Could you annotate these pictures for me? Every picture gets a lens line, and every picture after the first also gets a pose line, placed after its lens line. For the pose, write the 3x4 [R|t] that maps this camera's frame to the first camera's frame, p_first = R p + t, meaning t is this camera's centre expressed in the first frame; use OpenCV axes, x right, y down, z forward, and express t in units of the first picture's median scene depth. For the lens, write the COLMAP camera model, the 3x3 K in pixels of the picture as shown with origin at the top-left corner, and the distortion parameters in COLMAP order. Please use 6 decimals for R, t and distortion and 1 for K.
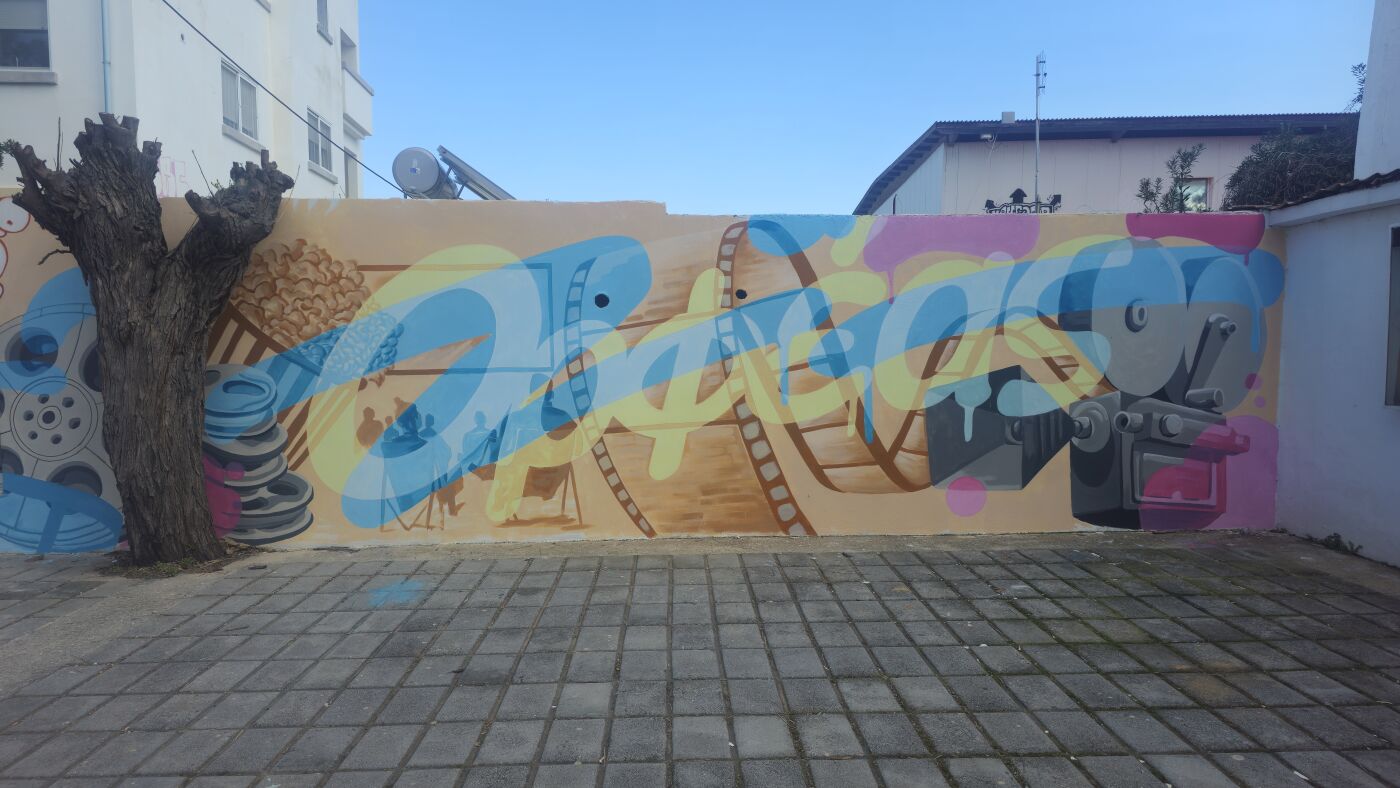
lens RADIAL K [[896.9, 0, 698.3], [0, 896.9, 397.6], [0, 0, 1]] dist [0.062389, -0.046816]
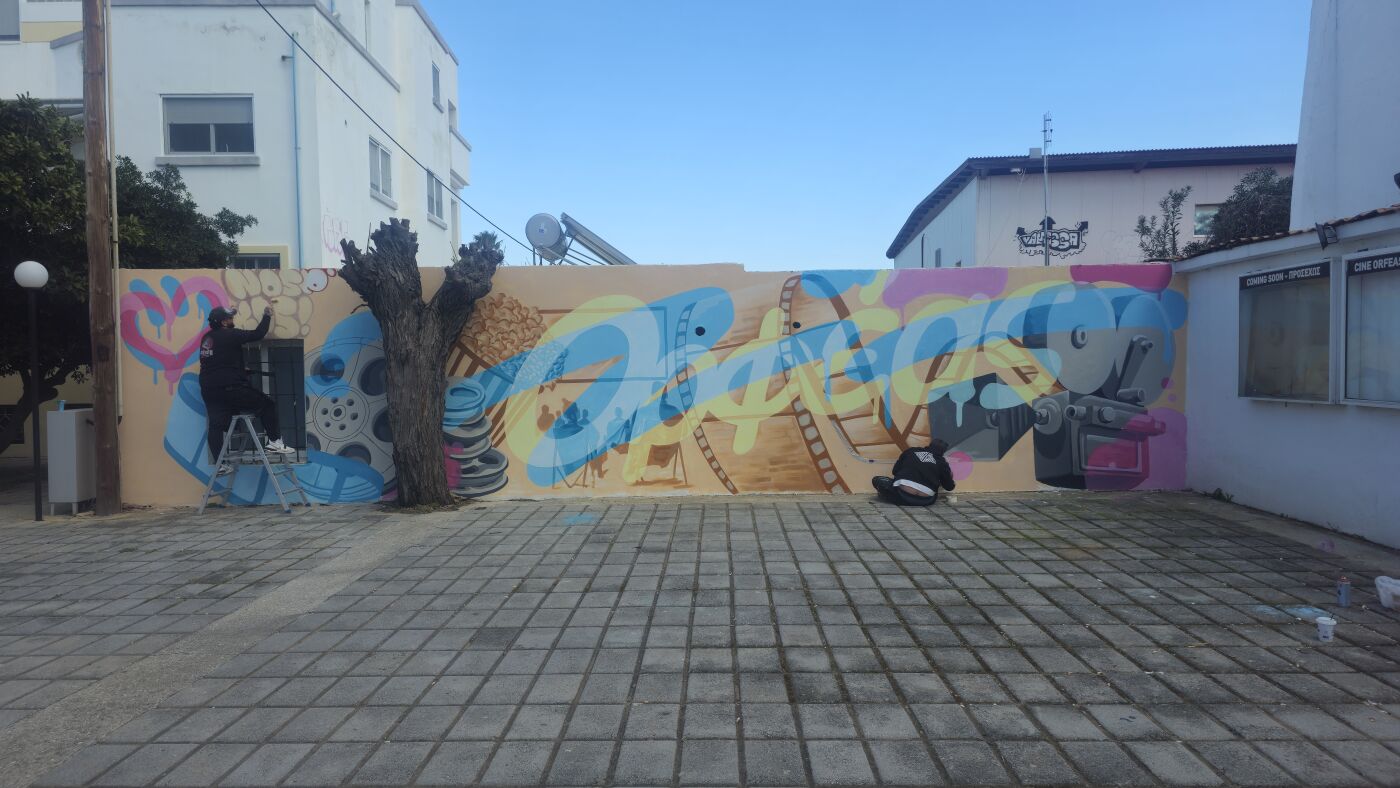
lens RADIAL K [[896.9, 0, 679.8], [0, 896.9, 395.6], [0, 0, 1]] dist [0.062389, -0.046816]
pose [[0.997361, -0.006520, -0.072315, -0.035722], [0.004792, 0.999699, -0.024050, 0.031732], [0.072450, 0.023640, 0.997092, -0.449336]]
